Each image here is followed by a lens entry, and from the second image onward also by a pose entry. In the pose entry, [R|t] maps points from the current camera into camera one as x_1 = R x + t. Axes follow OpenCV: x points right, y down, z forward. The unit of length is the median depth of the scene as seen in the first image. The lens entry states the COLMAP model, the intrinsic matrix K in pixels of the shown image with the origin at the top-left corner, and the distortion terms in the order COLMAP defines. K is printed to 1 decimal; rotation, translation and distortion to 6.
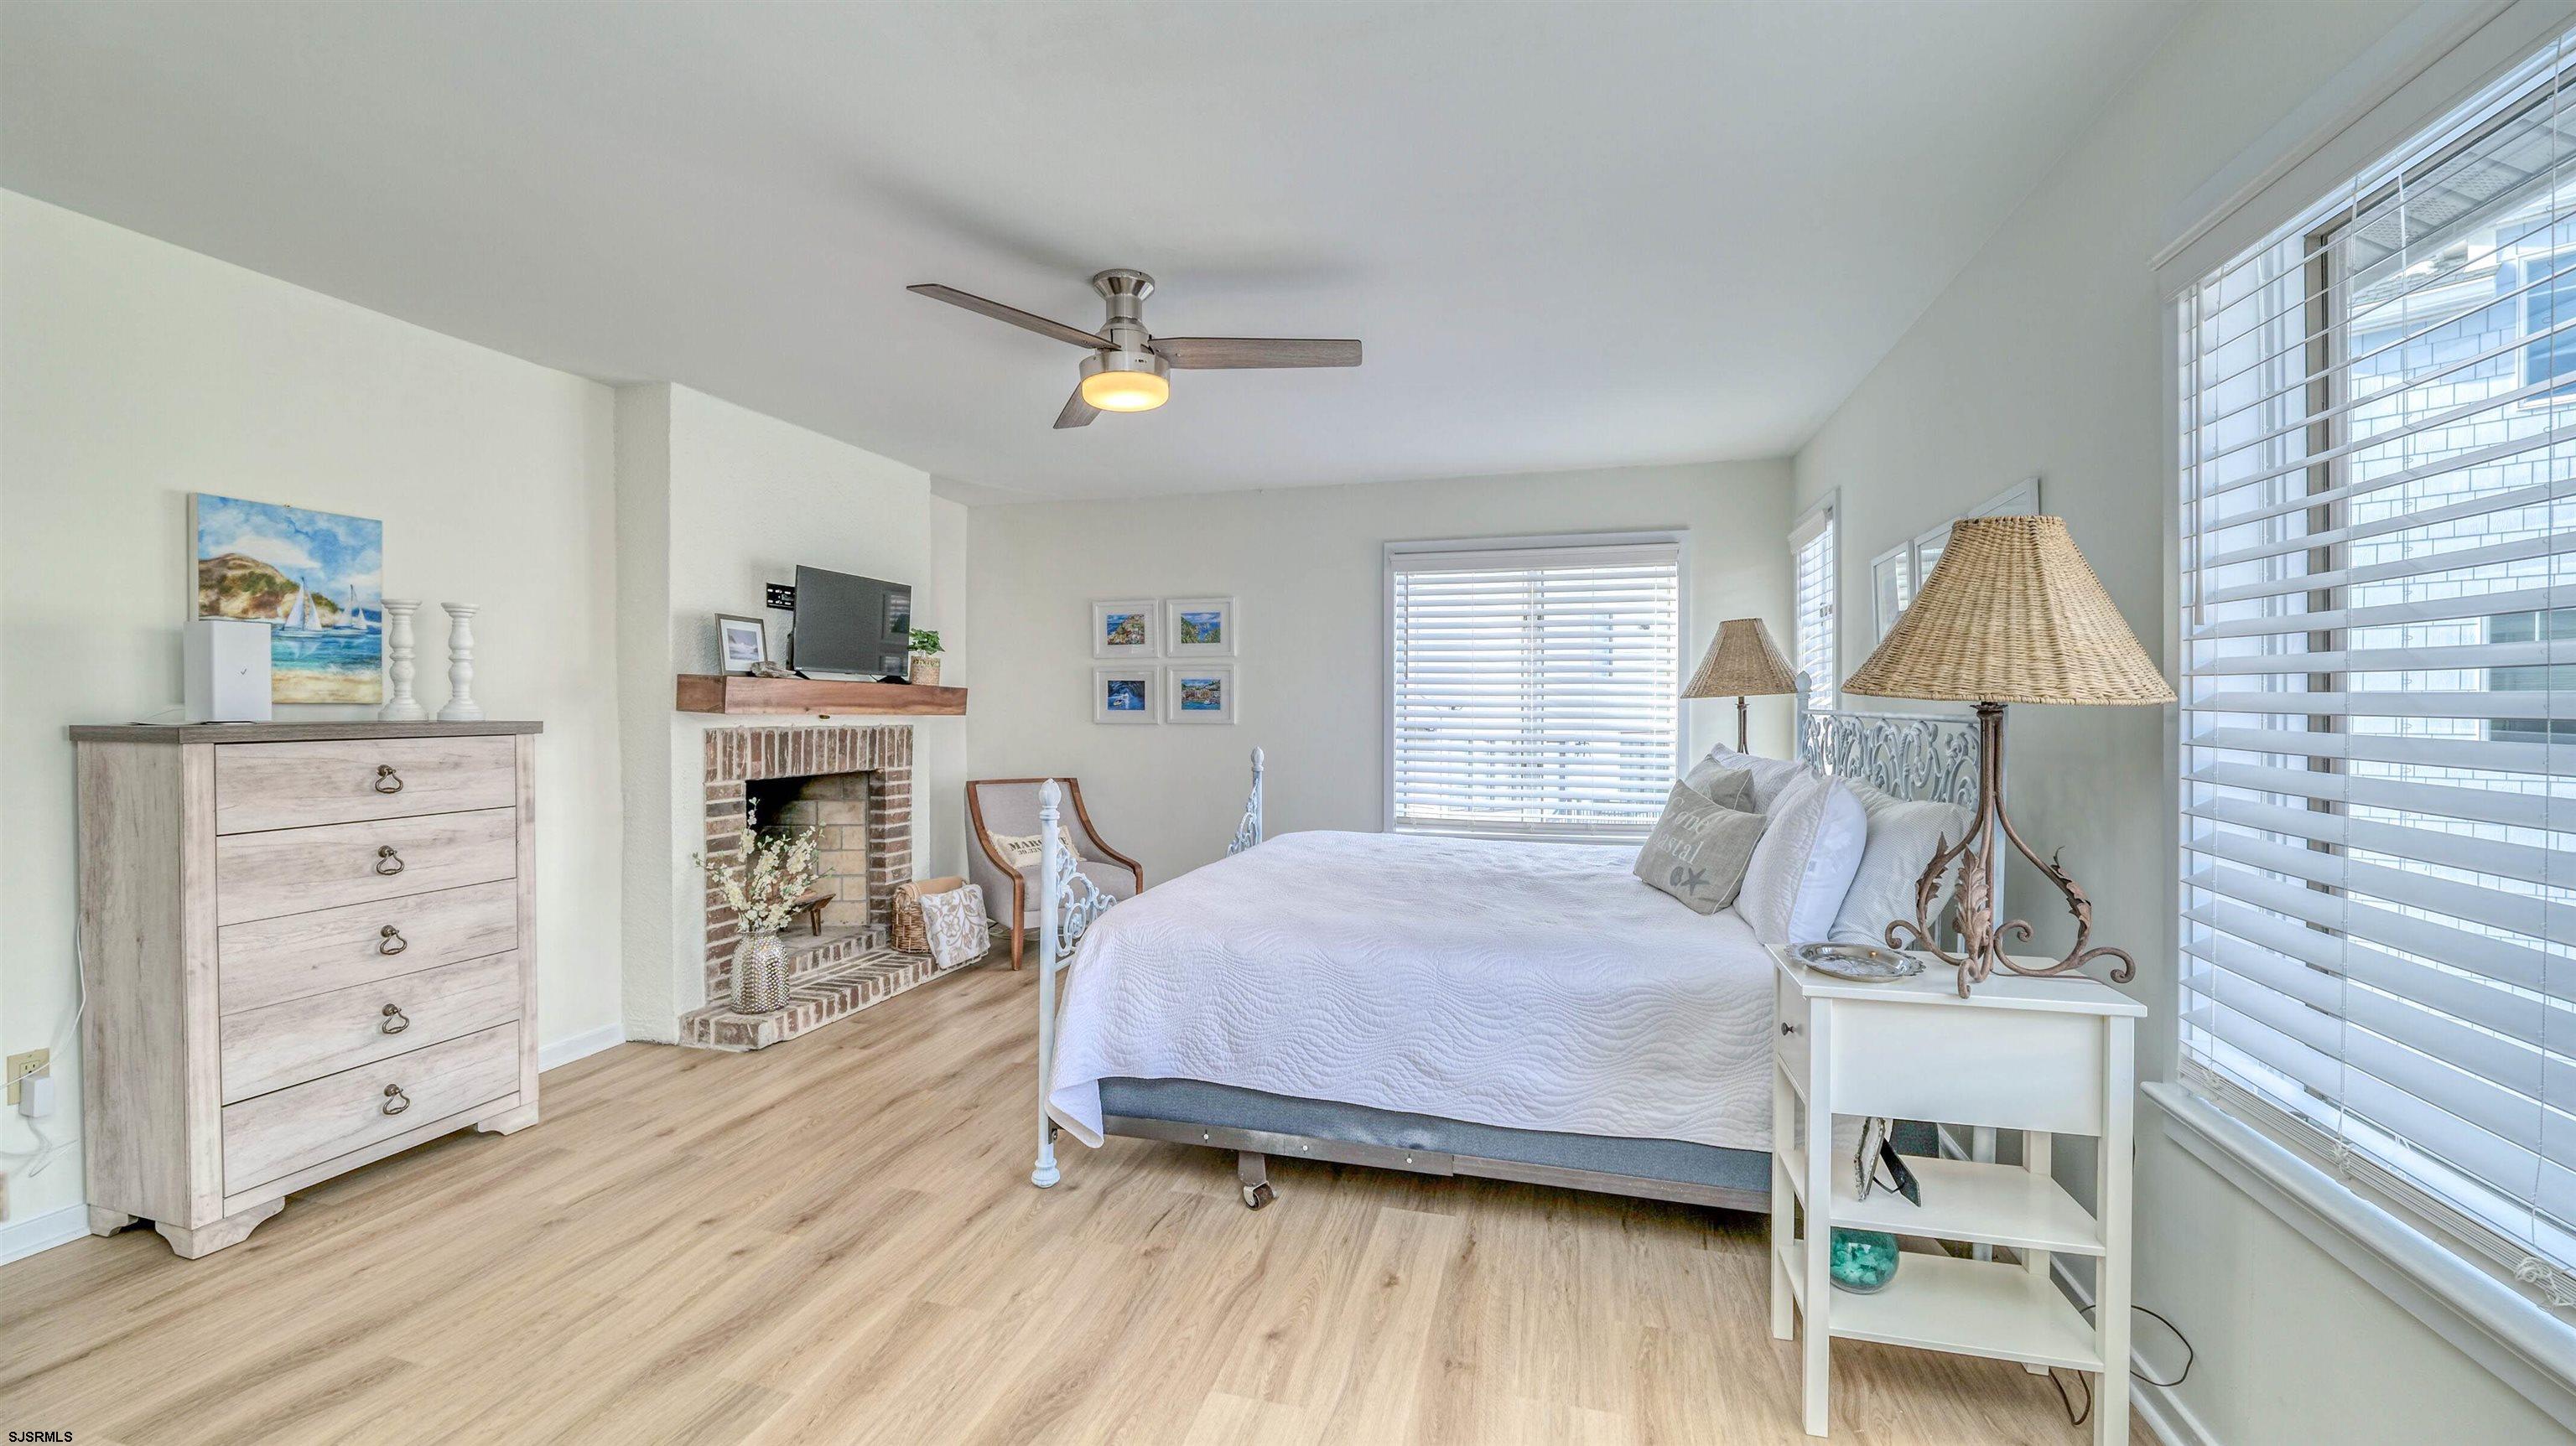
lens RADIAL K [[1044.0, 0, 1272.4], [0, 1044.0, 713.3], [0, 0, 1]] dist [-0.015900, 0.002198]
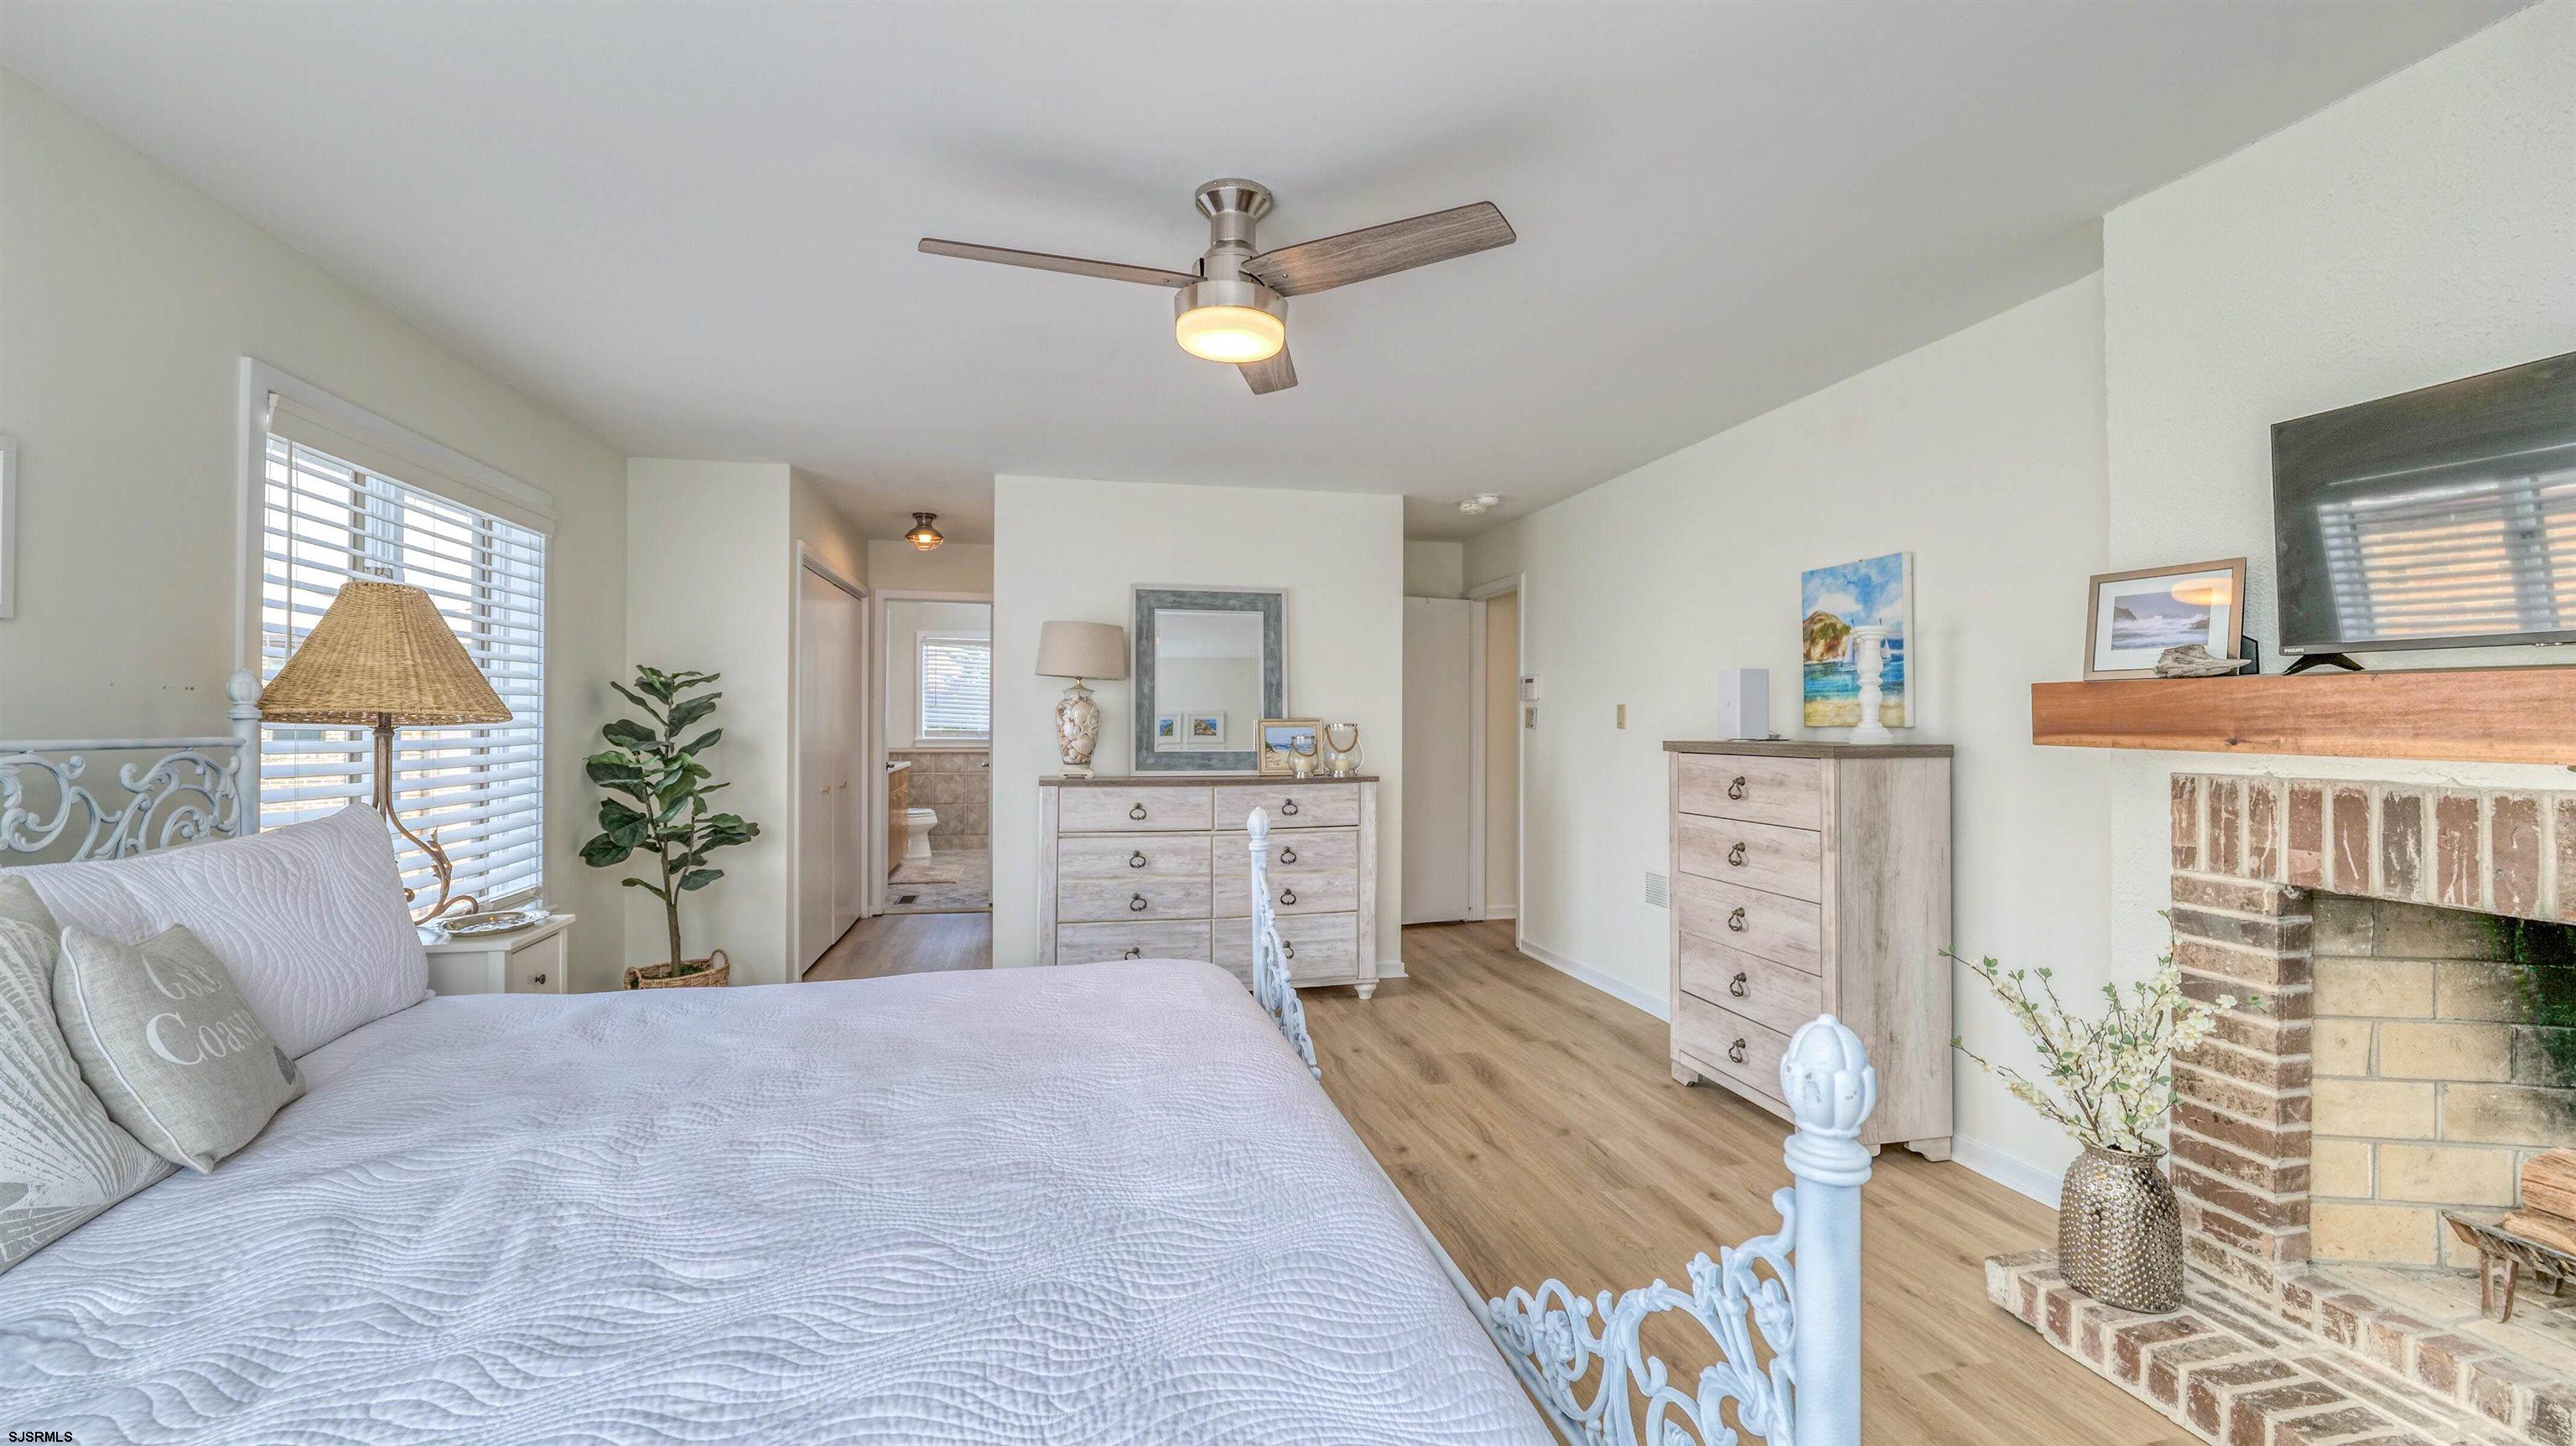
lens RADIAL K [[1044.0, 0, 1275.6], [0, 1044.0, 717.2], [0, 0, 1]] dist [-0.015900, 0.002198]
pose [[-0.880388, -0.006709, -0.474207, 0.149264], [-0.007986, 0.999968, 0.000679, -0.011623], [0.474188, 0.004384, -0.880413, 1.254600]]
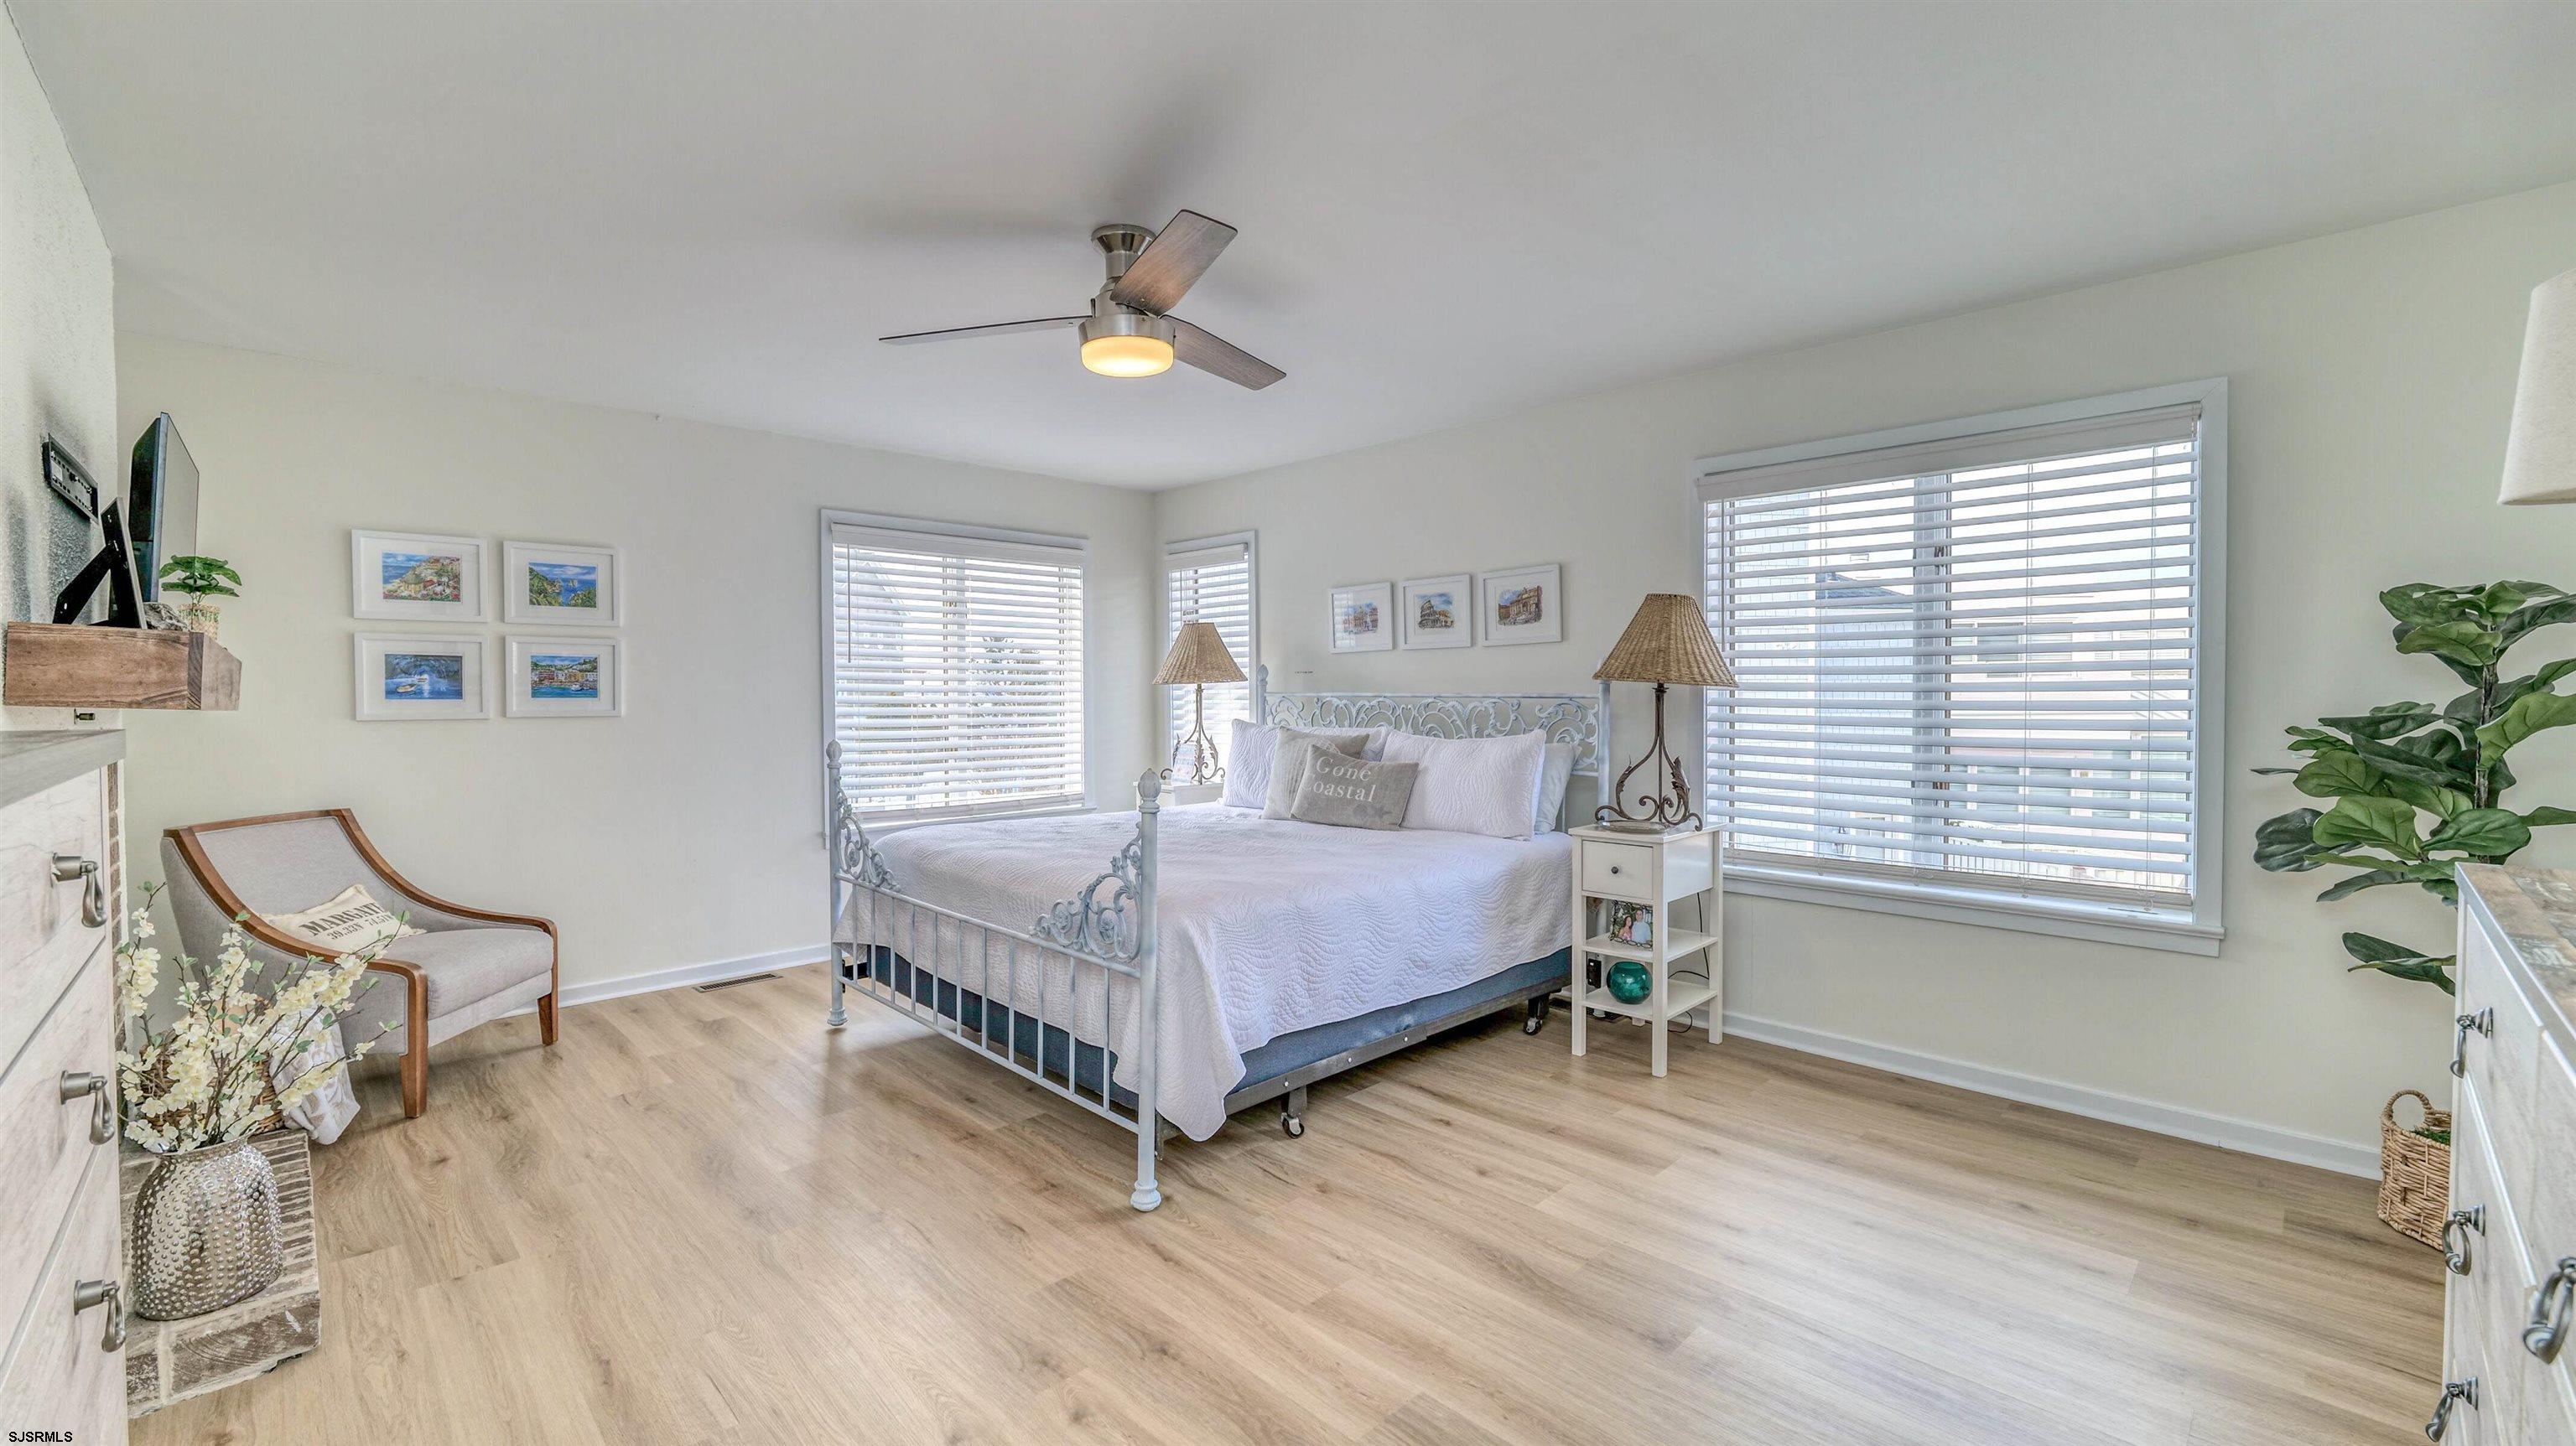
lens RADIAL K [[1044.0, 0, 1280.1], [0, 1044.0, 711.6], [0, 0, 1]] dist [-0.015900, 0.002198]
pose [[0.496613, -0.018763, 0.867769, -0.663634], [0.010761, 0.999823, 0.015460, 0.000338], [-0.867905, 0.001660, 0.496727, 0.306124]]
